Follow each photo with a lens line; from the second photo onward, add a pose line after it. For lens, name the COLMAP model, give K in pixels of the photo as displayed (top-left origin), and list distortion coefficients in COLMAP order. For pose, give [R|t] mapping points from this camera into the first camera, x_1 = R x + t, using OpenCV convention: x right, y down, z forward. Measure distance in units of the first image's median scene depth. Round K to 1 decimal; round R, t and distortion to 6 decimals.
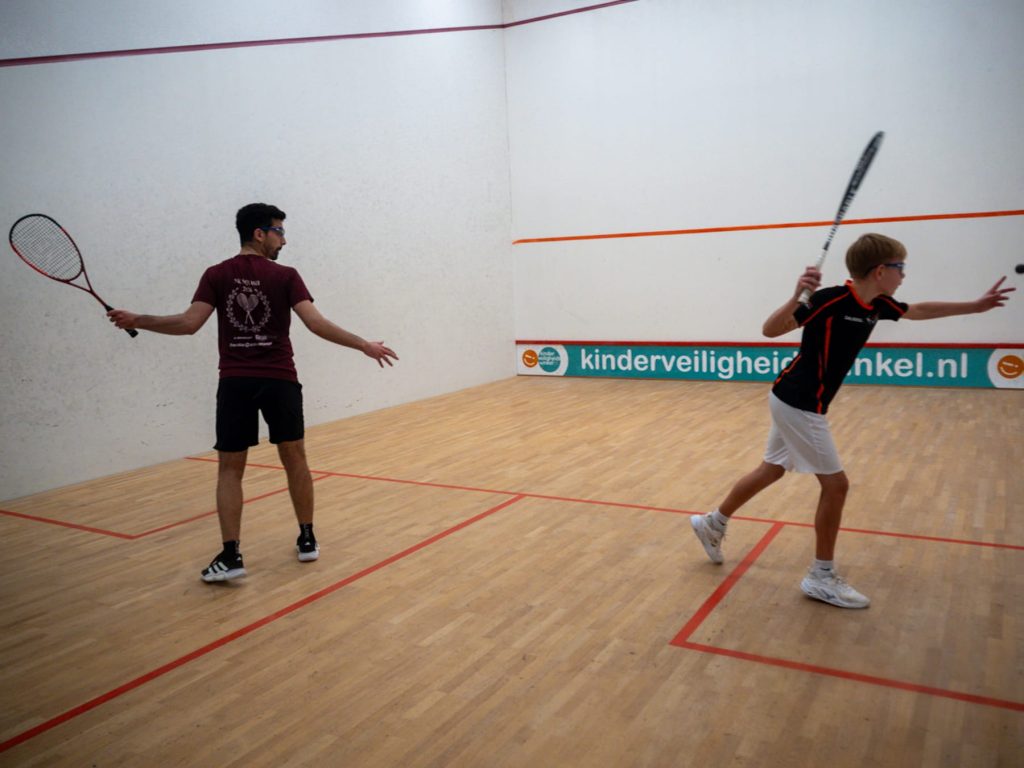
lens RADIAL K [[848.8, 0, 512.0], [0, 848.8, 384.0], [0, 0, 1]] dist [-0.082849, 0.008388]
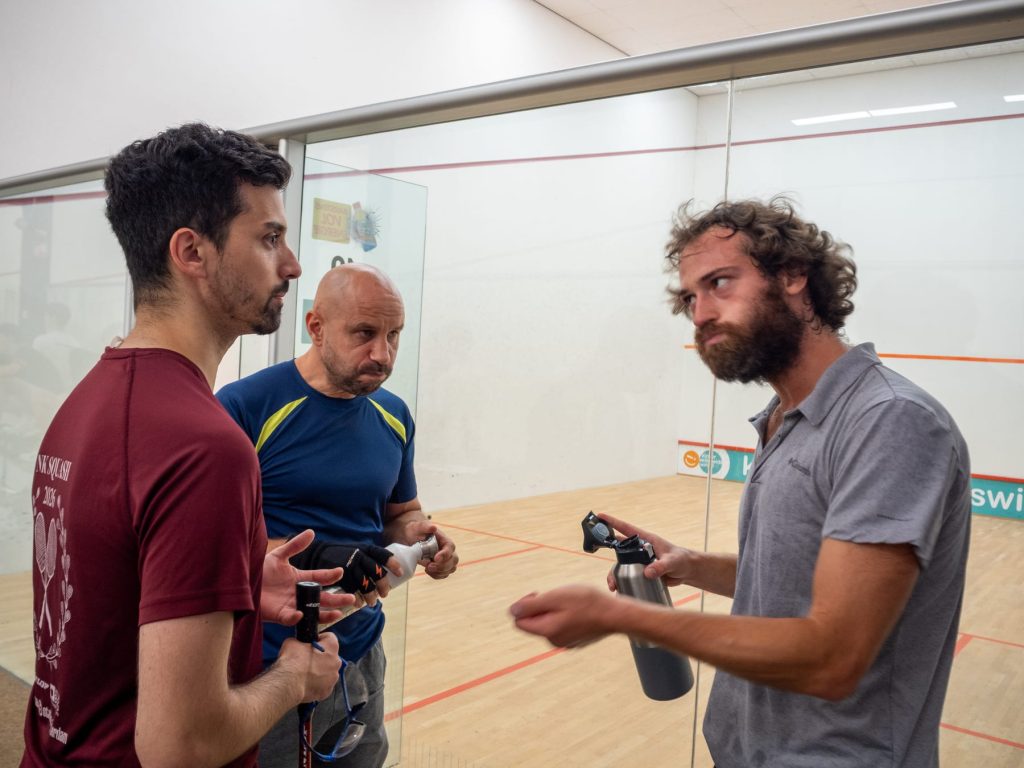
lens RADIAL K [[886.4, 0, 489.1], [0, 886.4, 367.9], [0, 0, 1]] dist [-0.064914, 0.020150]
pose [[0.983332, 0.096806, -0.153904, -0.155795], [-0.113884, 0.987790, -0.106312, 0.006066], [0.141734, 0.122067, 0.982350, -0.258291]]
